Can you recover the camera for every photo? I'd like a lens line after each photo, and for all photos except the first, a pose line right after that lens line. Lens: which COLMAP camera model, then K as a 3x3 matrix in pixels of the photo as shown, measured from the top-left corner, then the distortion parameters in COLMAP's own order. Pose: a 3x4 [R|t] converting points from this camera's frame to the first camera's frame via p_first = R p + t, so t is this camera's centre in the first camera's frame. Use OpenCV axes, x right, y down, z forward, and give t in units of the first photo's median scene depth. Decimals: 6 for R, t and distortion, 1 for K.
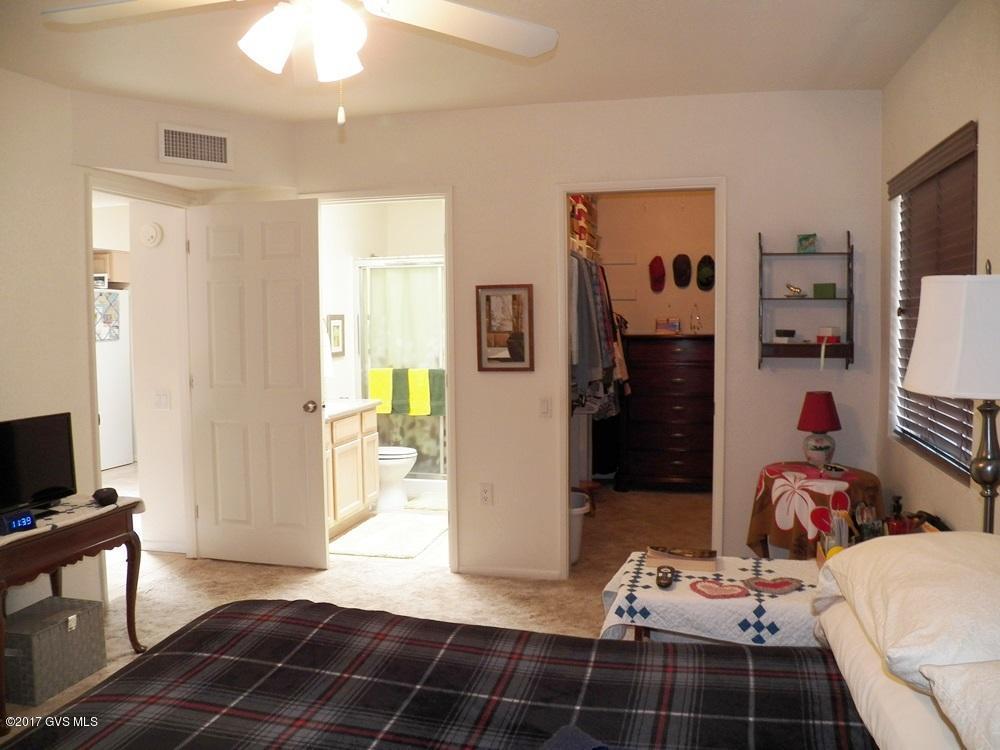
lens RADIAL K [[818.8, 0, 499.2], [0, 818.8, 372.1], [0, 0, 1]] dist [-0.096031, -0.004047]
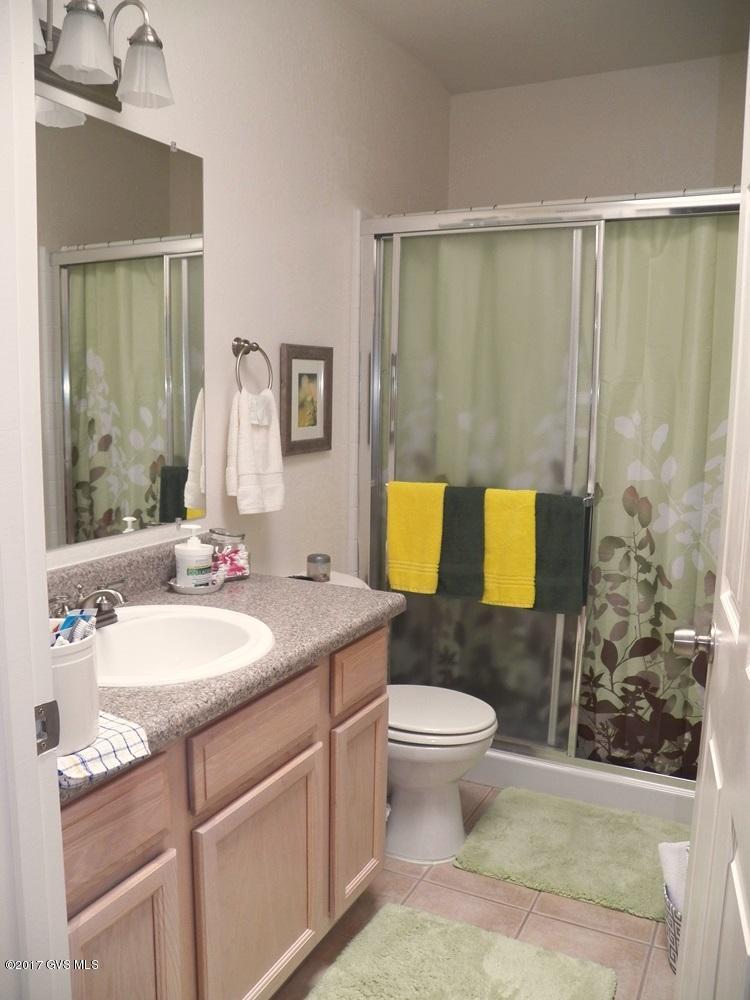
lens RADIAL K [[818.8, 0, 375.0], [0, 818.8, 499.9], [0, 0, 1]] dist [-0.096031, -0.004047]
pose [[0.975311, 0.056006, -0.213615, -0.076873], [-0.041261, 0.996487, 0.072872, -0.025144], [0.216946, -0.062259, 0.974196, 0.592485]]
